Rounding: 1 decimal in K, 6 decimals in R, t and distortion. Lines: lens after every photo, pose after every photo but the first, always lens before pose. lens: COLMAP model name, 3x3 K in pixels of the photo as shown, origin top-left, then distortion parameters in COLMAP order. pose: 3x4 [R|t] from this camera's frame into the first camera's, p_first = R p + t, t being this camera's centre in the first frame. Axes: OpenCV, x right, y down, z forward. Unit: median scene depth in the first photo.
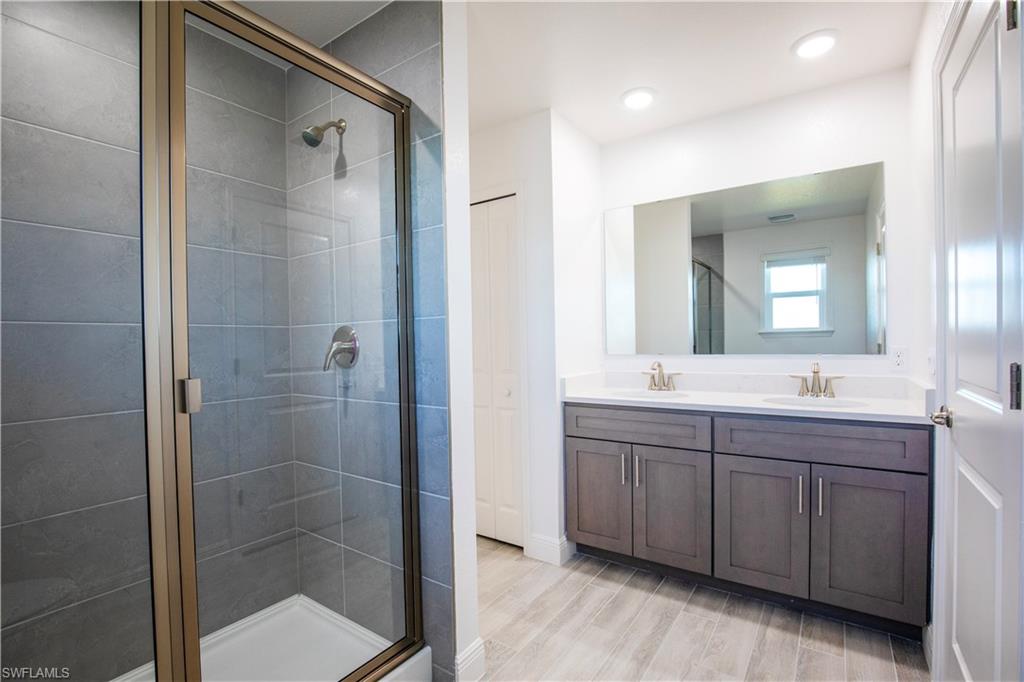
lens RADIAL K [[469.0, 0, 517.8], [0, 469.0, 345.2], [0, 0, 1]] dist [-0.027870, 0.002417]
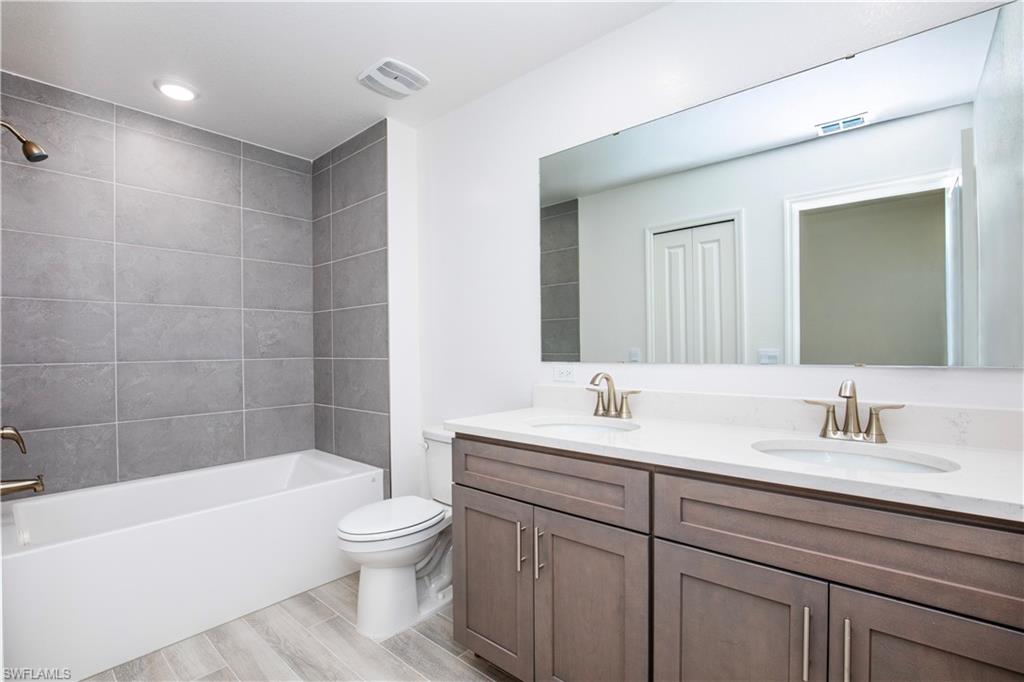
lens RADIAL K [[469.0, 0, 504.9], [0, 469.0, 343.6], [0, 0, 1]] dist [-0.027870, 0.002417]
pose [[0.991938, 0.000158, -0.126728, 0.305755], [-0.002847, 0.999775, -0.021039, 0.008618], [0.126696, 0.021230, 0.991714, 0.401827]]
